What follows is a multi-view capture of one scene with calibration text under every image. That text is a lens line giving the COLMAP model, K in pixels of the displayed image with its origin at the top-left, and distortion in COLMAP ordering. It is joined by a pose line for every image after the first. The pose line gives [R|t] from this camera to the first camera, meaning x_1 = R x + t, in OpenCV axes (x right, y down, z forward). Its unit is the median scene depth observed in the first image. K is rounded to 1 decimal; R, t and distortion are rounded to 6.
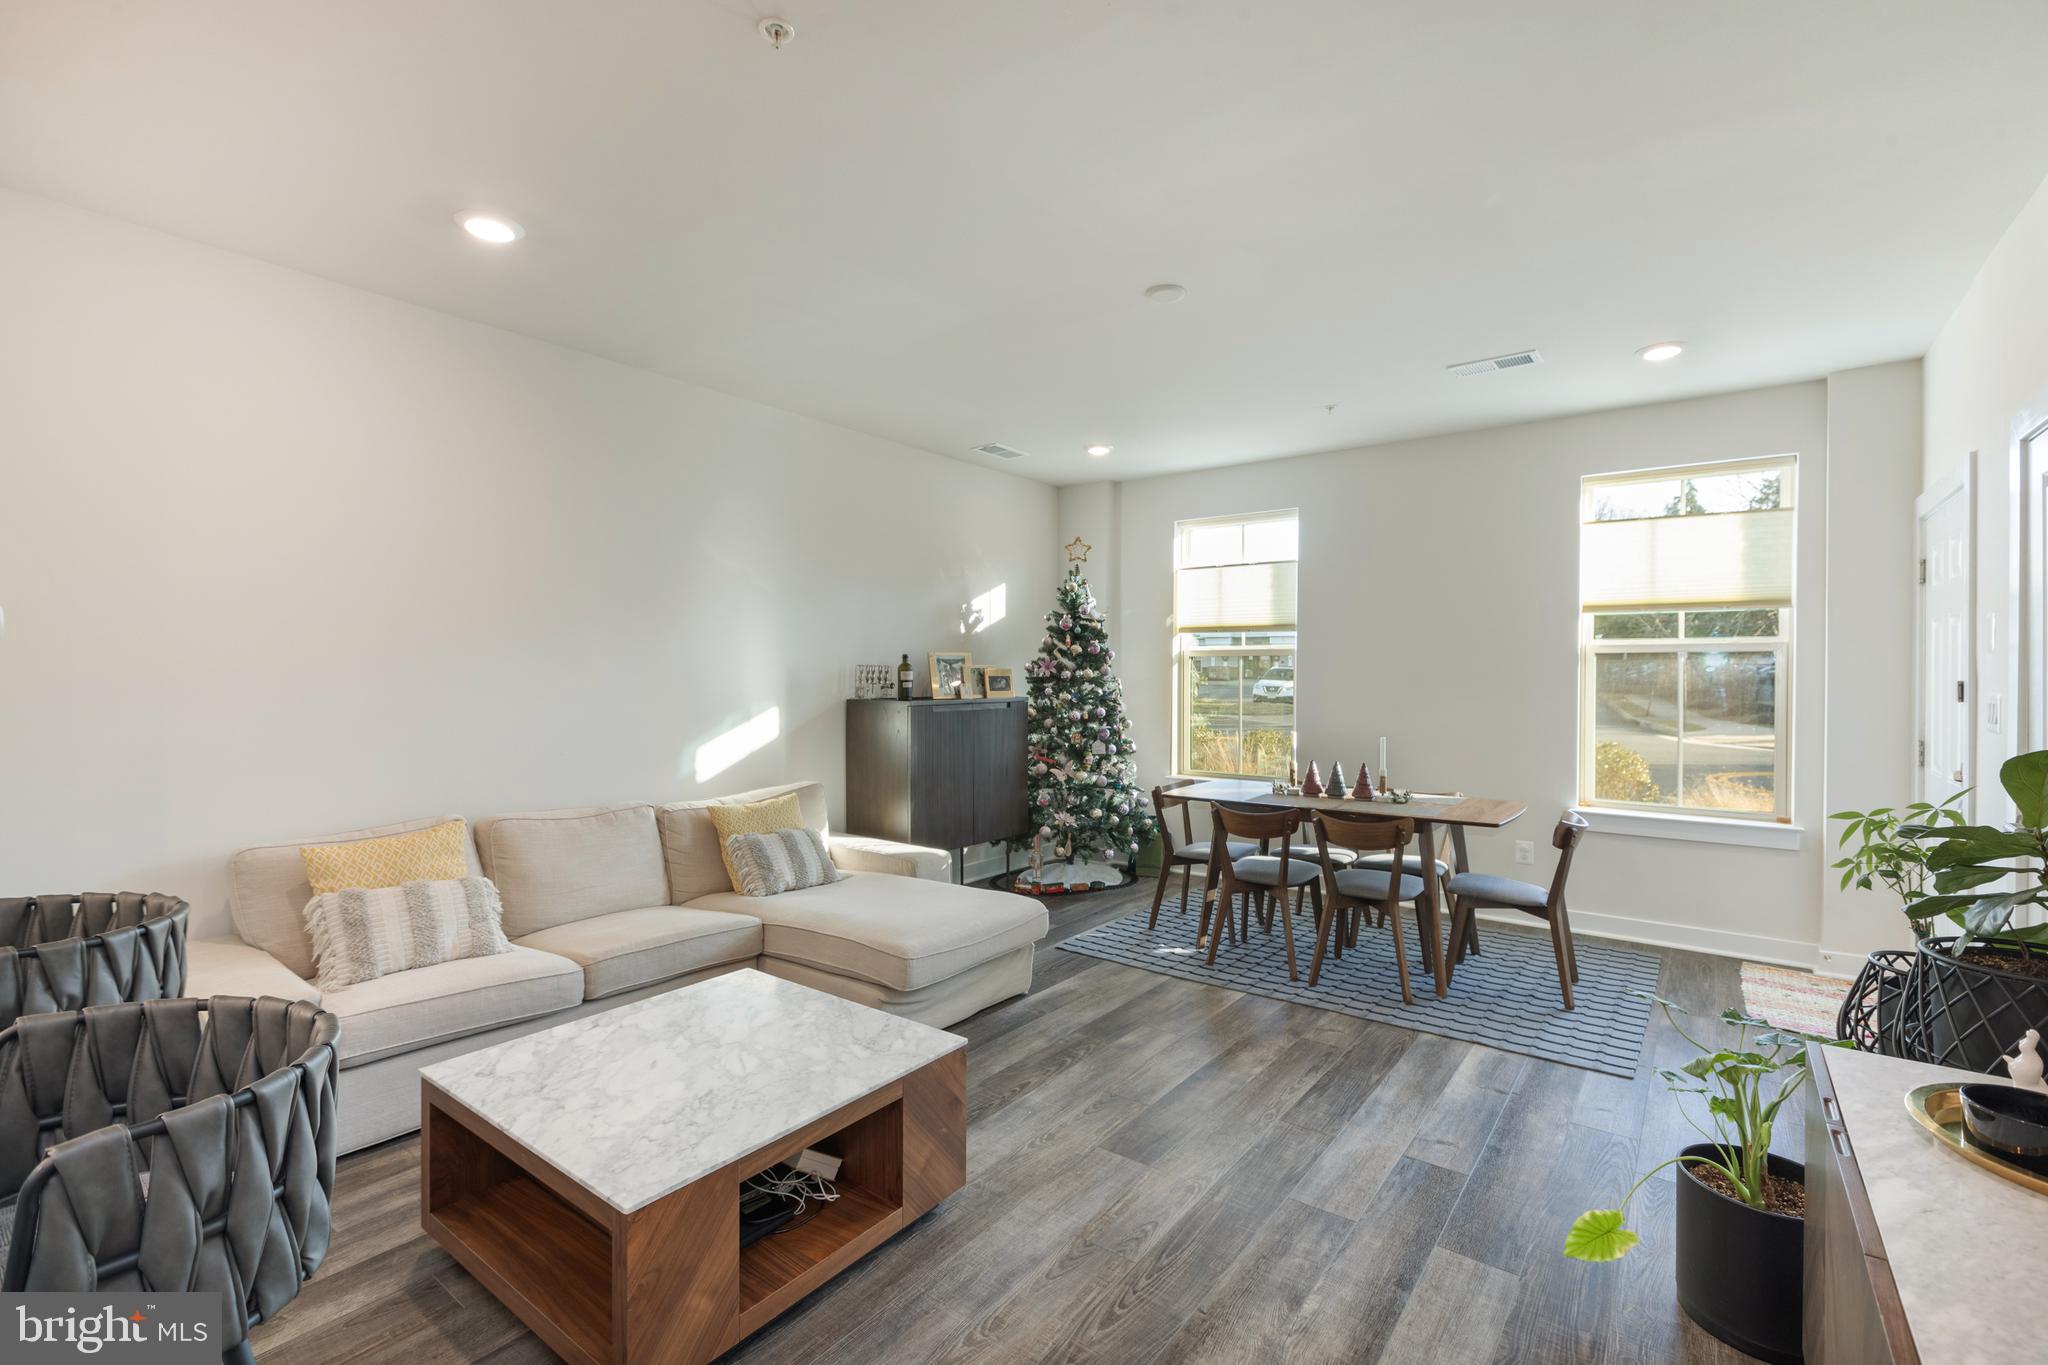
lens RADIAL K [[901.9, 0, 1028.7], [0, 901.9, 683.0], [0, 0, 1]] dist [-0.000878, 0.000277]
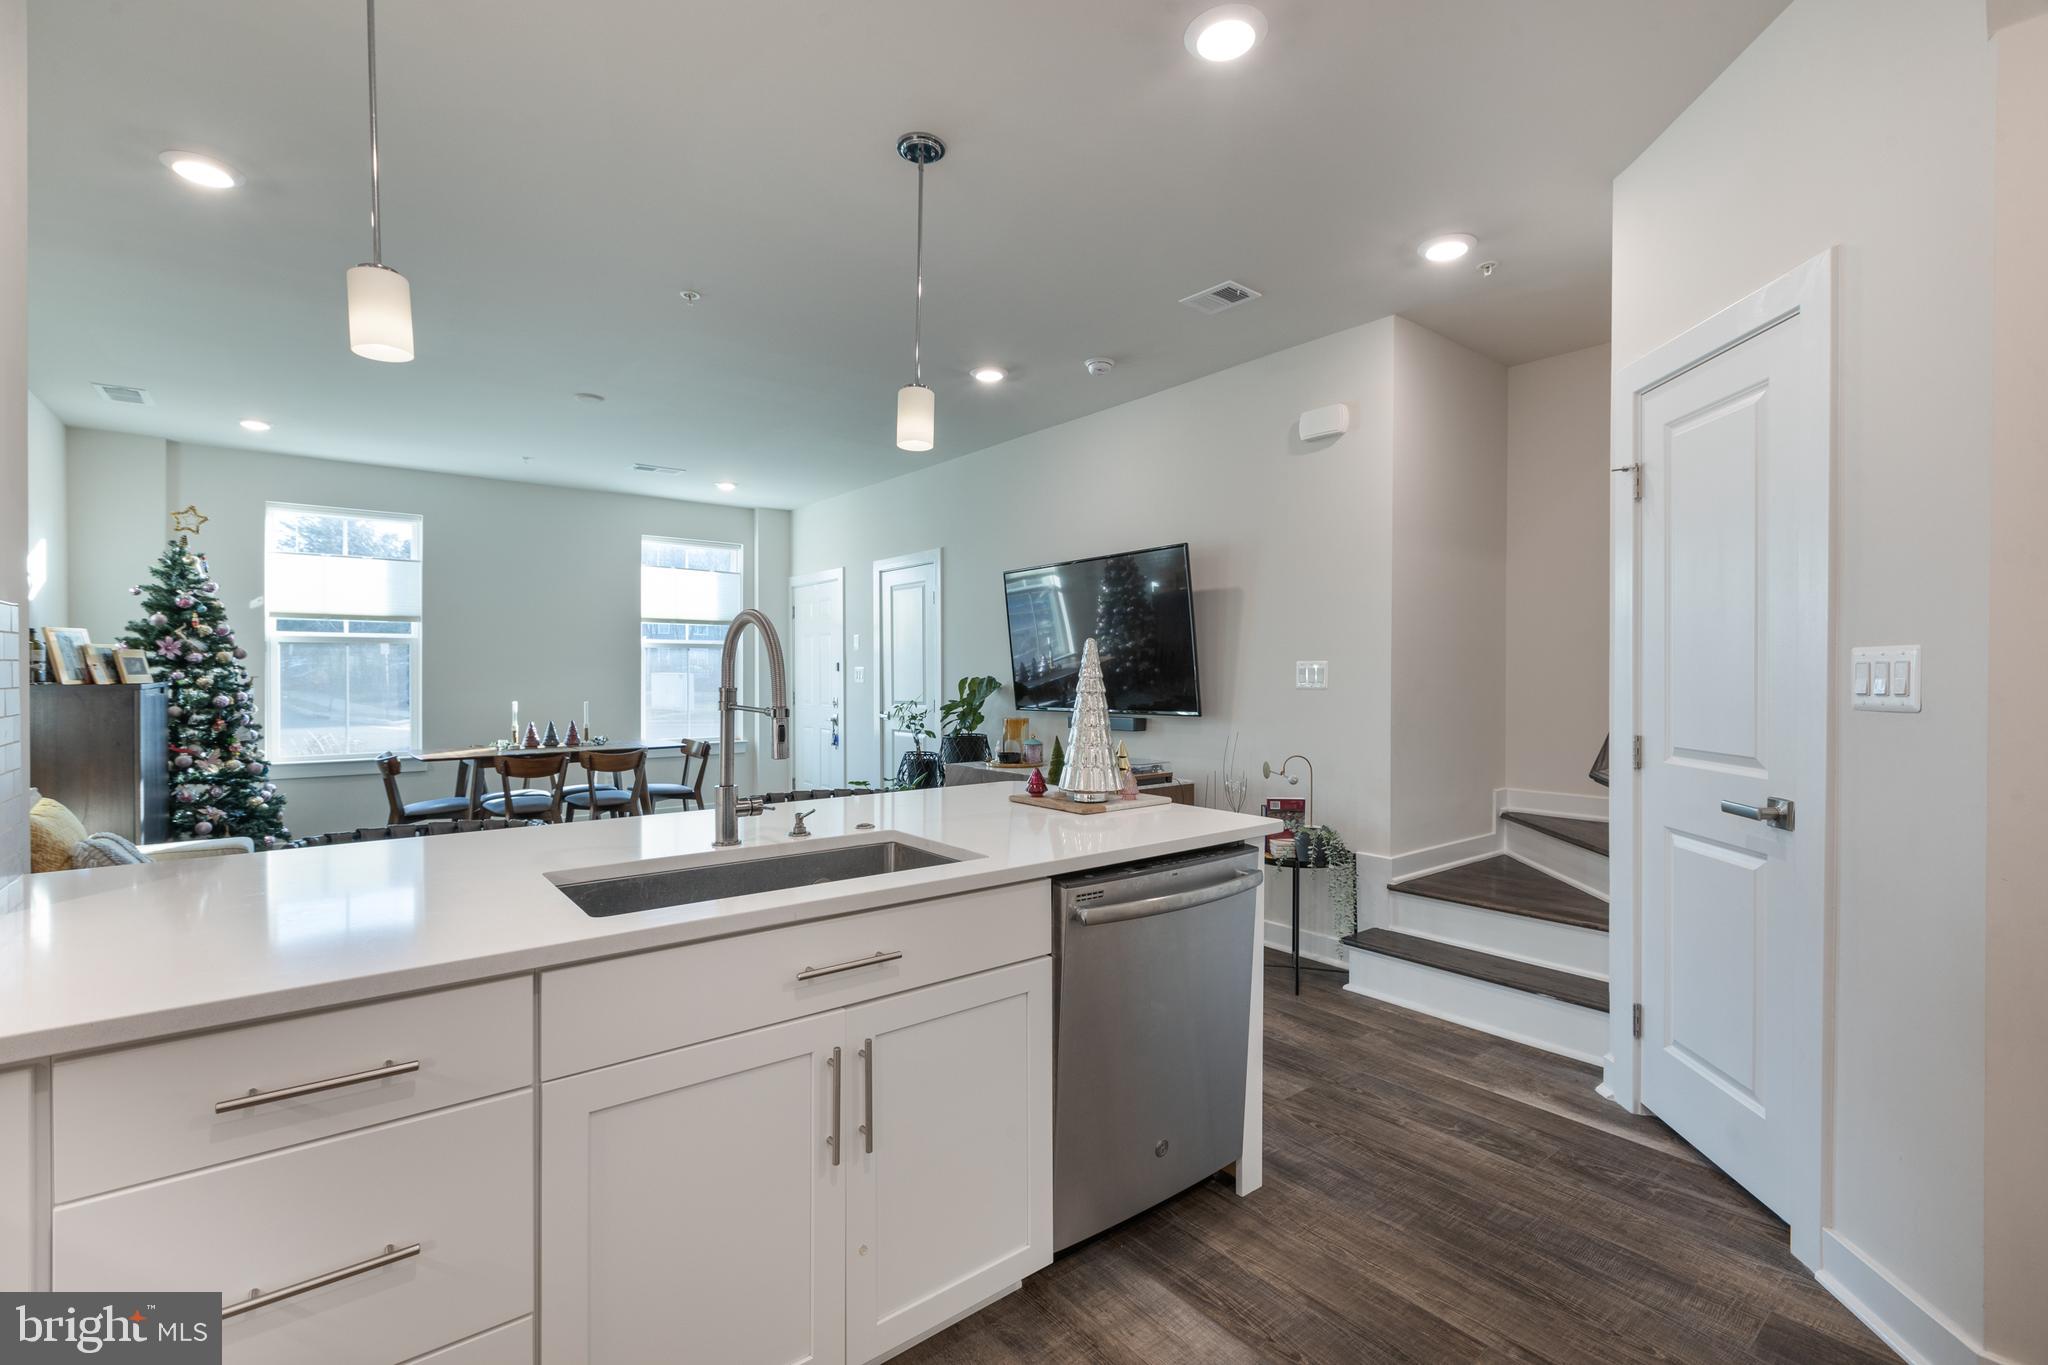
lens RADIAL K [[901.9, 0, 1026.5], [0, 901.9, 680.4], [0, 0, 1]] dist [-0.000878, 0.000277]
pose [[0.244632, -0.011659, 0.969546, -0.638901], [0.012020, 0.999887, 0.008991, 0.016325], [-0.969542, 0.009455, 0.244745, -0.035121]]
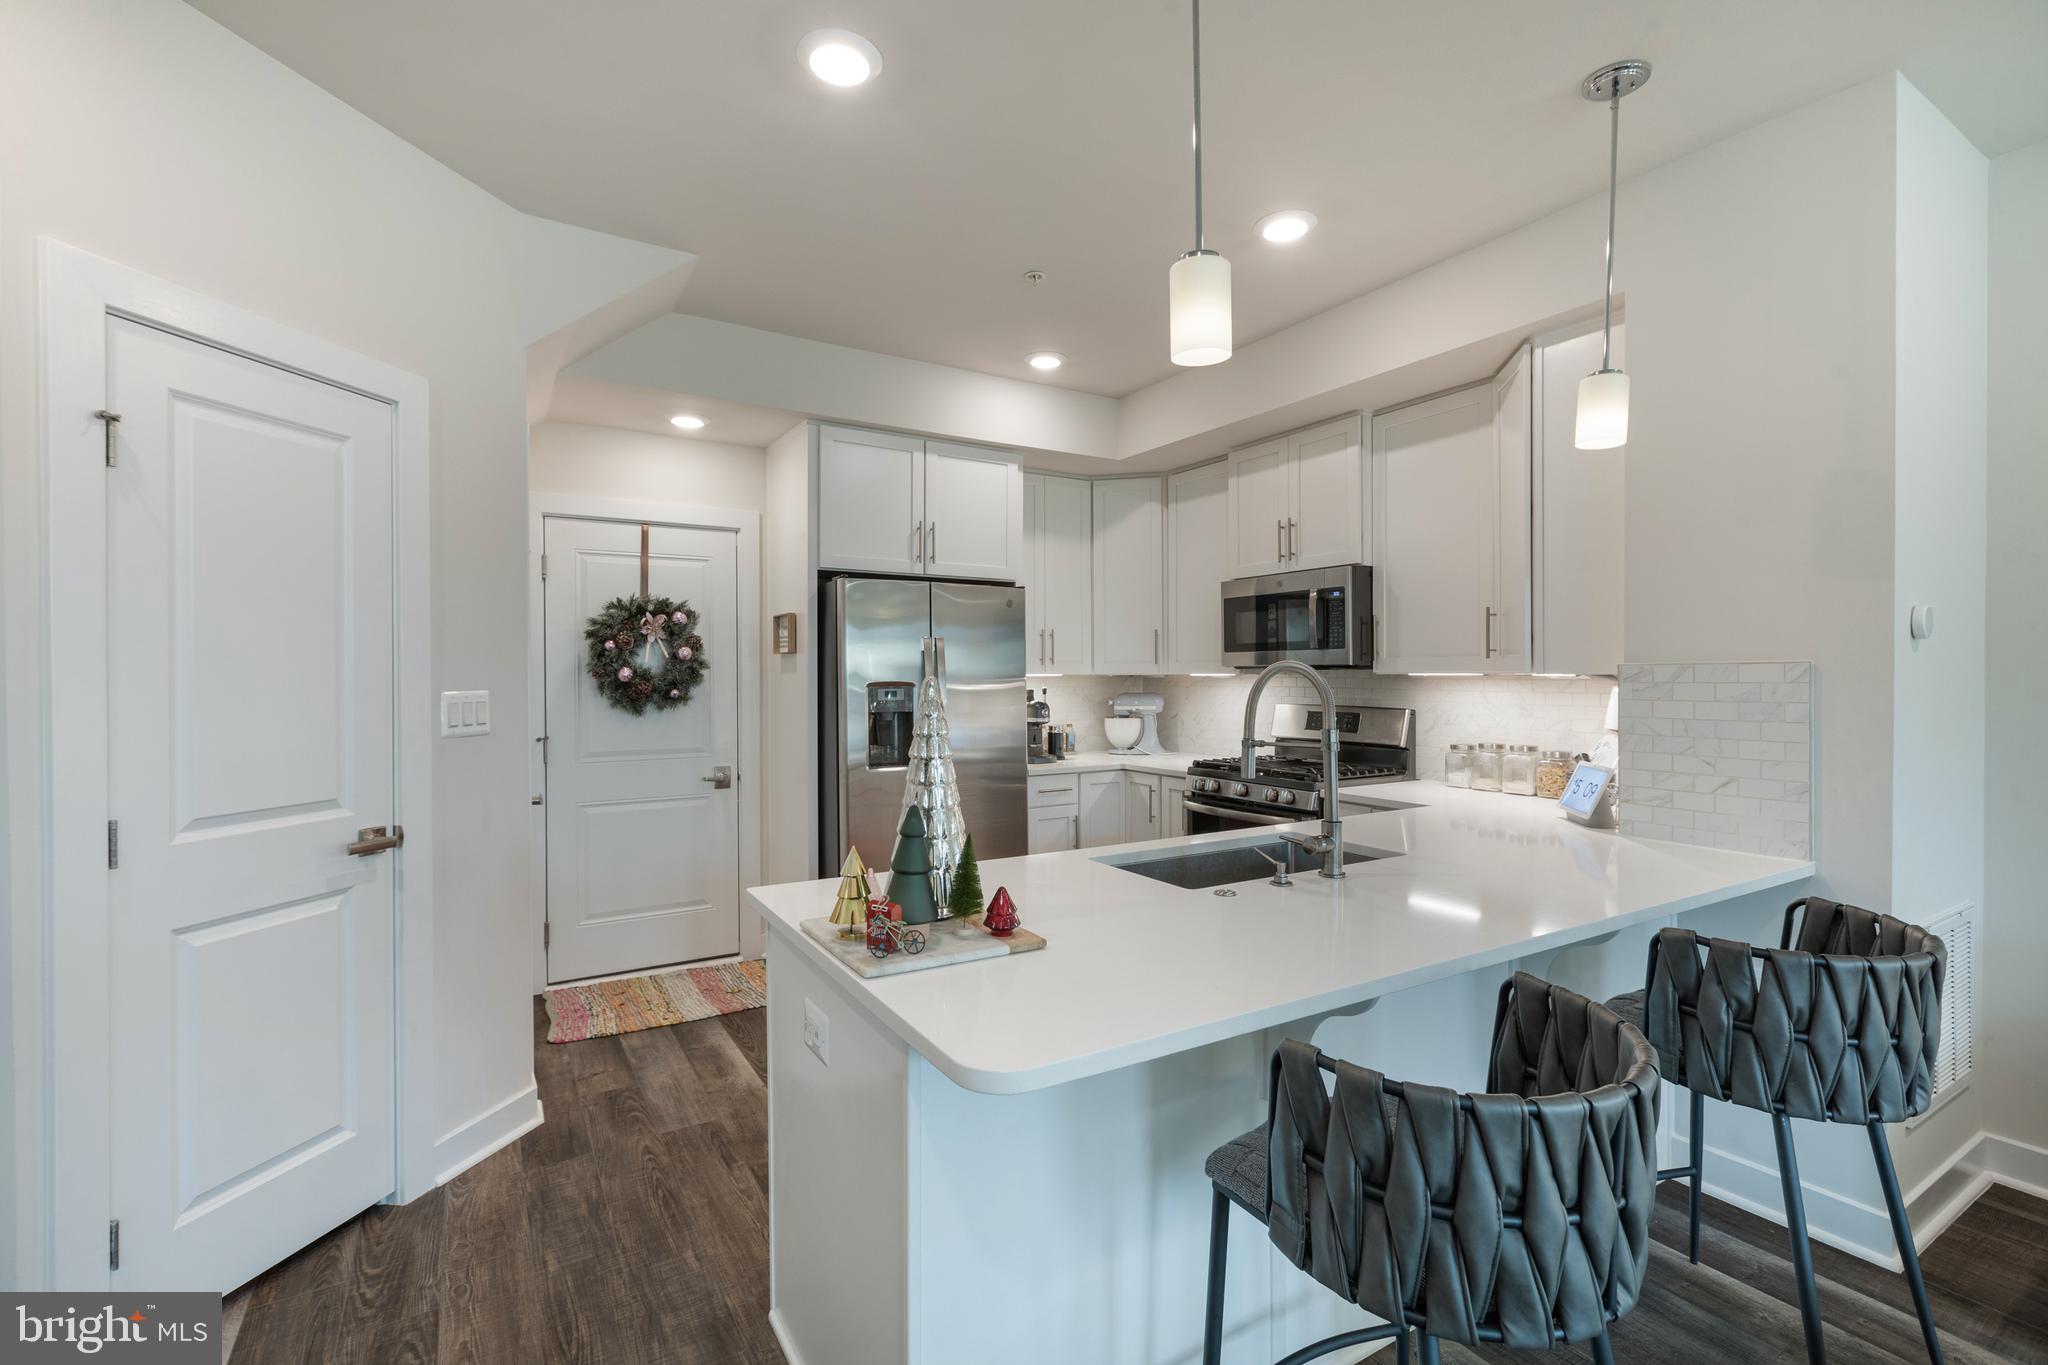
lens RADIAL K [[901.9, 0, 1025.1], [0, 901.9, 679.4], [0, 0, 1]] dist [-0.000878, 0.000277]
pose [[-0.365894, 0.003882, -0.930648, 0.042068], [-0.009828, 0.999919, 0.008035, -0.001186], [0.930605, 0.012086, -0.365826, 0.174150]]
